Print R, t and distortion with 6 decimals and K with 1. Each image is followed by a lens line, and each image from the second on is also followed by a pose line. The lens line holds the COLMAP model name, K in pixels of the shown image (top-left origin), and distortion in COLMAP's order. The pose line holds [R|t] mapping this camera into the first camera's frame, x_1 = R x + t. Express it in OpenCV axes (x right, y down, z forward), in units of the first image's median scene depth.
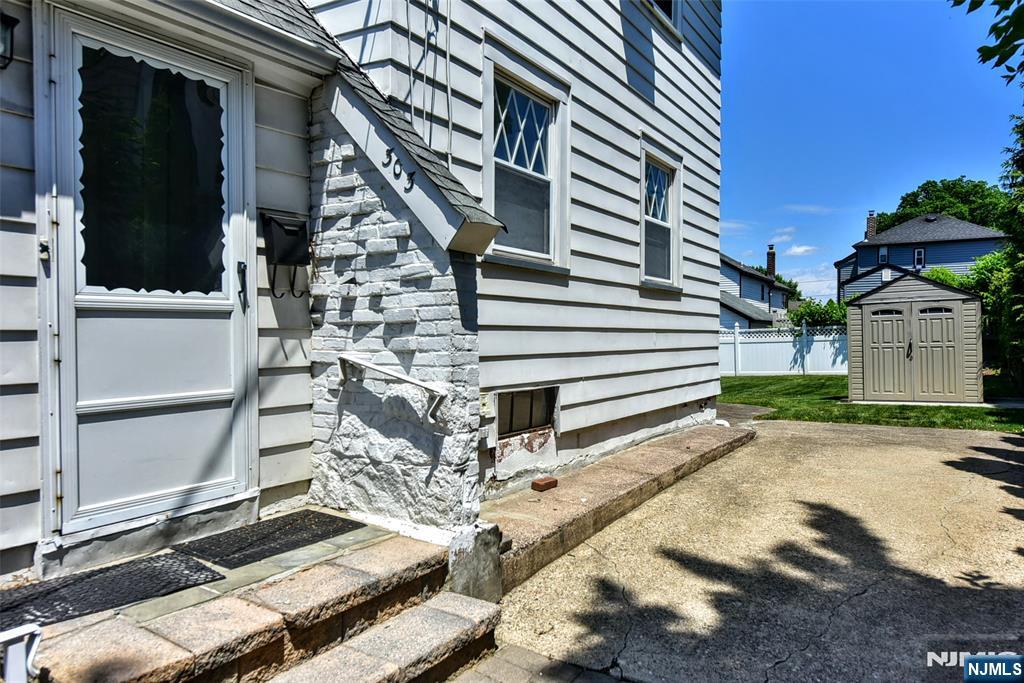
lens RADIAL K [[672.8, 0, 512.0], [0, 672.8, 341.5], [0, 0, 1]] dist [-0.003839, -0.000347]
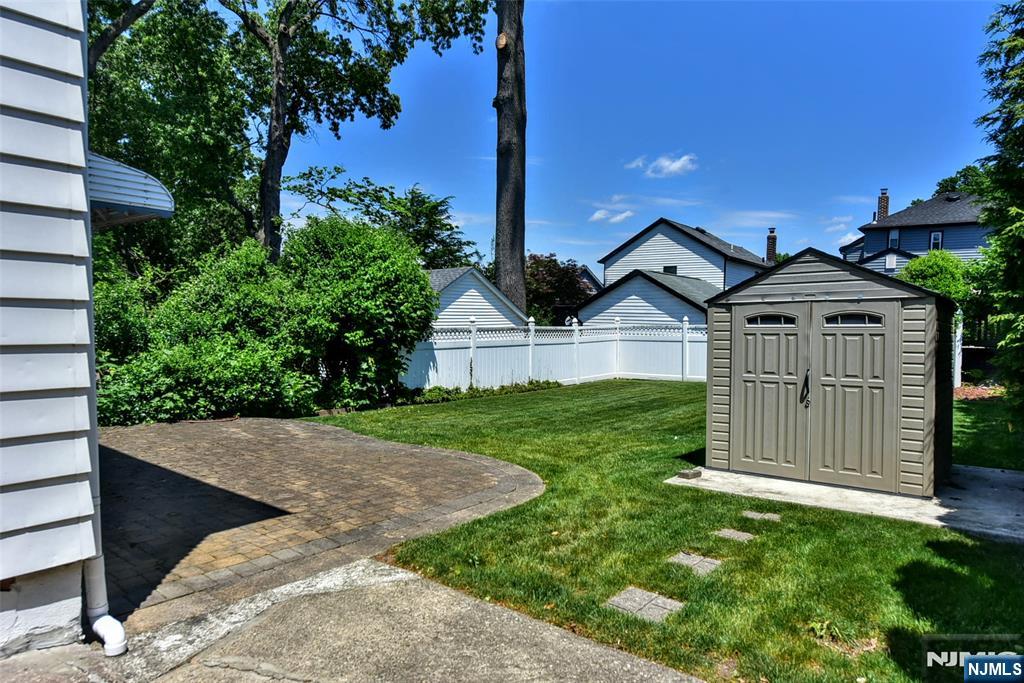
lens RADIAL K [[622.9, 0, 512.0], [0, 622.9, 341.5], [0, 0, 1]] dist [-0.002578, -0.003143]
pose [[0.996719, 0.019686, -0.078511, 0.191092], [-0.017241, 0.999349, 0.031706, -0.018816], [0.079084, -0.030248, 0.996409, 0.230316]]
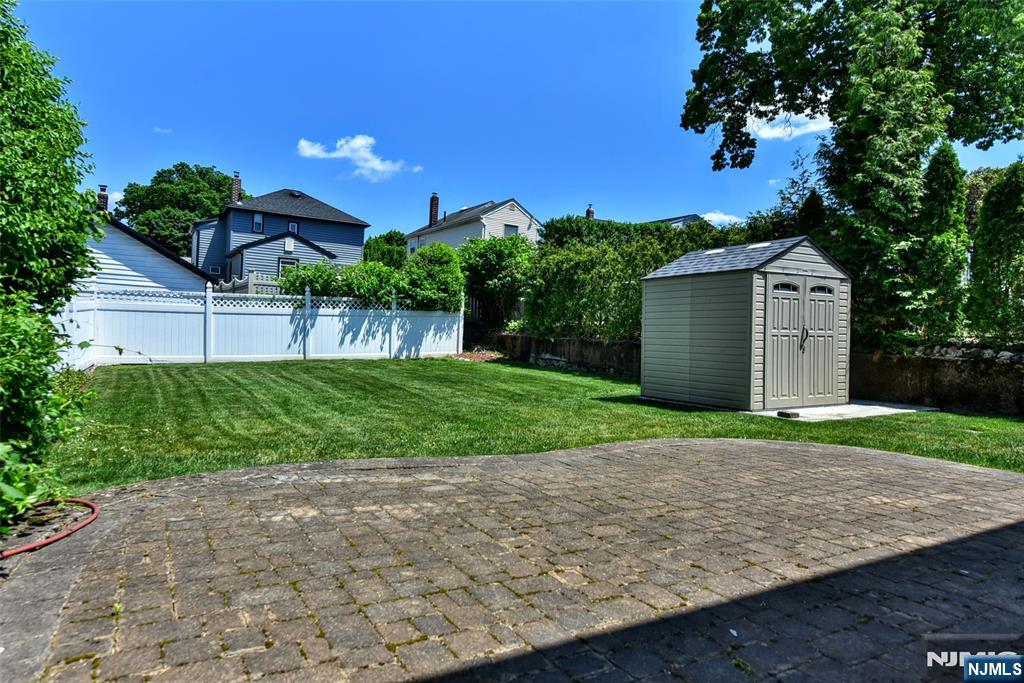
lens RADIAL K [[622.9, 0, 512.0], [0, 622.9, 341.5], [0, 0, 1]] dist [-0.002578, -0.003143]
pose [[0.440447, 0.004018, 0.897769, -0.089572], [-0.041496, 0.999012, 0.015887, 0.008617], [-0.896819, -0.044251, 0.440179, 0.482924]]
